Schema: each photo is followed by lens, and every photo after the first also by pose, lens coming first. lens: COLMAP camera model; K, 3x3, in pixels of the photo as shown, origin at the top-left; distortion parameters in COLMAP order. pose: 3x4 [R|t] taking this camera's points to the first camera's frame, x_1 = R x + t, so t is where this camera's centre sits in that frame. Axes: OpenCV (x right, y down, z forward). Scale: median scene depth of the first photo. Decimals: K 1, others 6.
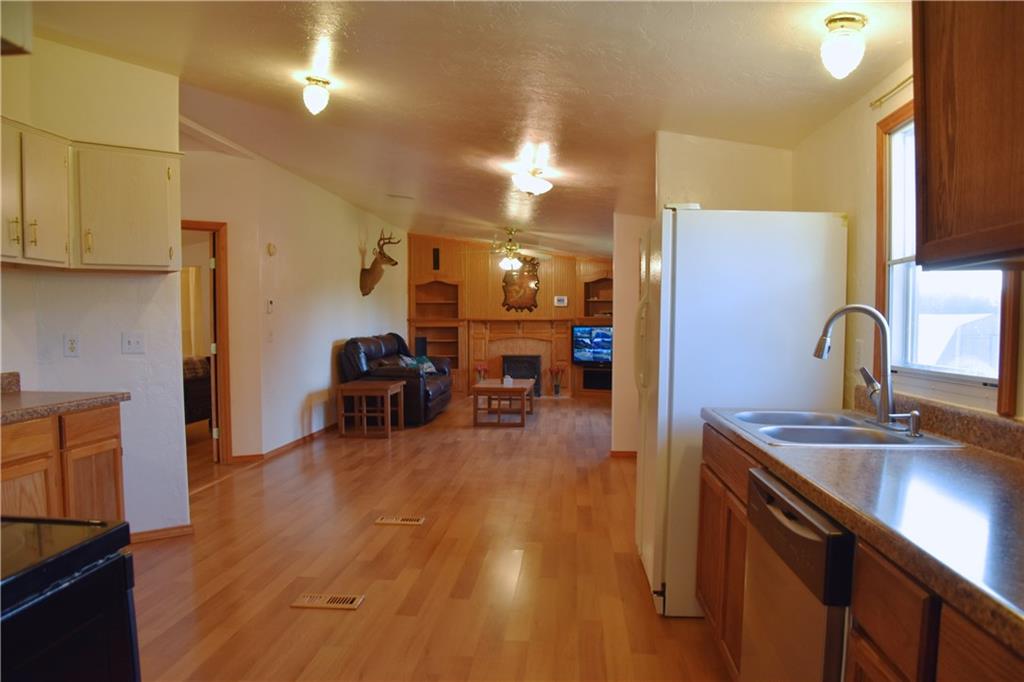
lens RADIAL K [[768.8, 0, 512.8], [0, 768.8, 352.5], [0, 0, 1]] dist [-0.089787, 0.001943]
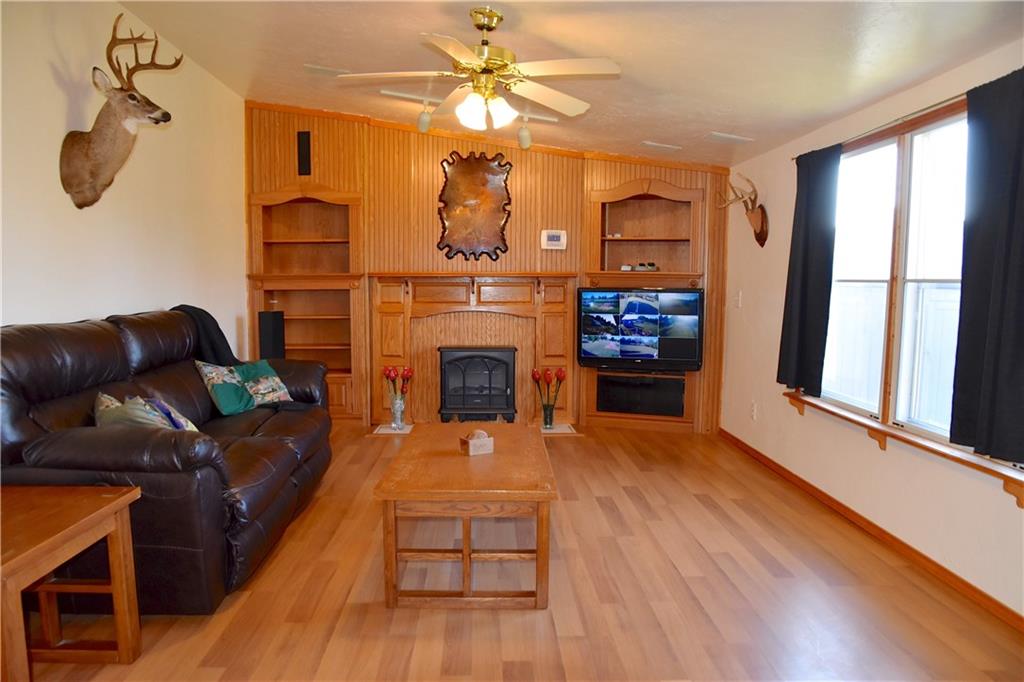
lens RADIAL K [[768.8, 0, 512.8], [0, 768.8, 352.5], [0, 0, 1]] dist [-0.089787, 0.001943]
pose [[0.992978, -0.005660, 0.118165, -0.025253], [-0.000432, 0.998674, 0.051470, -0.018613], [-0.118300, -0.051159, 0.991659, 0.501986]]
